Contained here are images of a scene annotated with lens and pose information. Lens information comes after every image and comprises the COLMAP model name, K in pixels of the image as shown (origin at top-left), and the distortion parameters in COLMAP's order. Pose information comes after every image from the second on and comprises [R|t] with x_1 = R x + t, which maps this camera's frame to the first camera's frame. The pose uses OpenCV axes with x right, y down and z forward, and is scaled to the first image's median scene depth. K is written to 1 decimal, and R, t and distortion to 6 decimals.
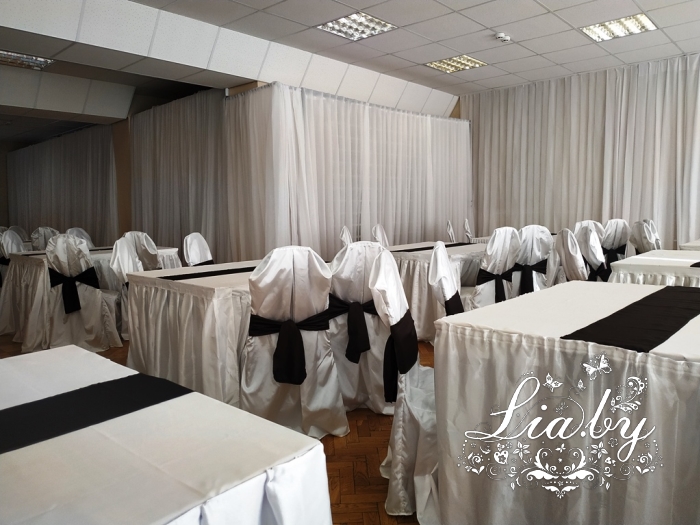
lens RADIAL K [[508.1, 0, 350.0], [0, 508.1, 262.5], [0, 0, 1]] dist [0.034349, -0.062060]
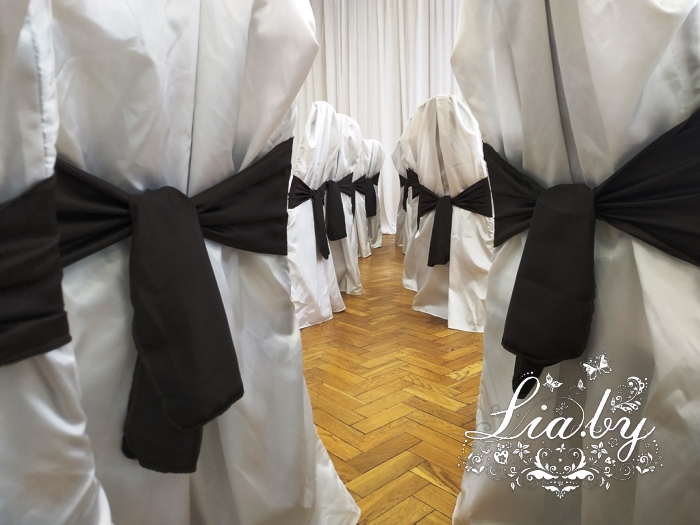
lens RADIAL K [[508.1, 0, 350.0], [0, 508.1, 262.5], [0, 0, 1]] dist [0.034349, -0.062060]
pose [[0.777555, -0.102142, 0.620464, -0.038890], [0.073204, 0.994714, 0.072014, 0.063697], [-0.624540, -0.010575, 0.780921, 0.506693]]
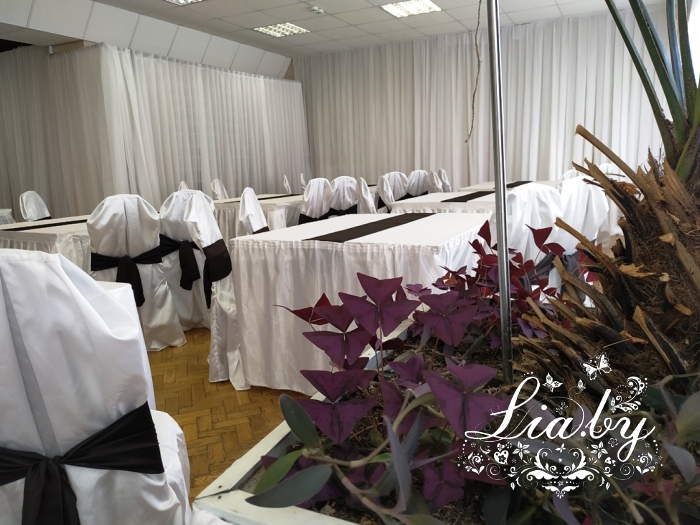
lens RADIAL K [[517.7, 0, 351.2], [0, 517.7, 257.1], [0, 0, 1]] dist [0.034814, -0.066123]
pose [[0.963397, -0.067142, 0.259534, 0.044994], [0.049616, 0.996060, 0.073507, 0.029263], [-0.263447, -0.057940, 0.962932, -0.201483]]
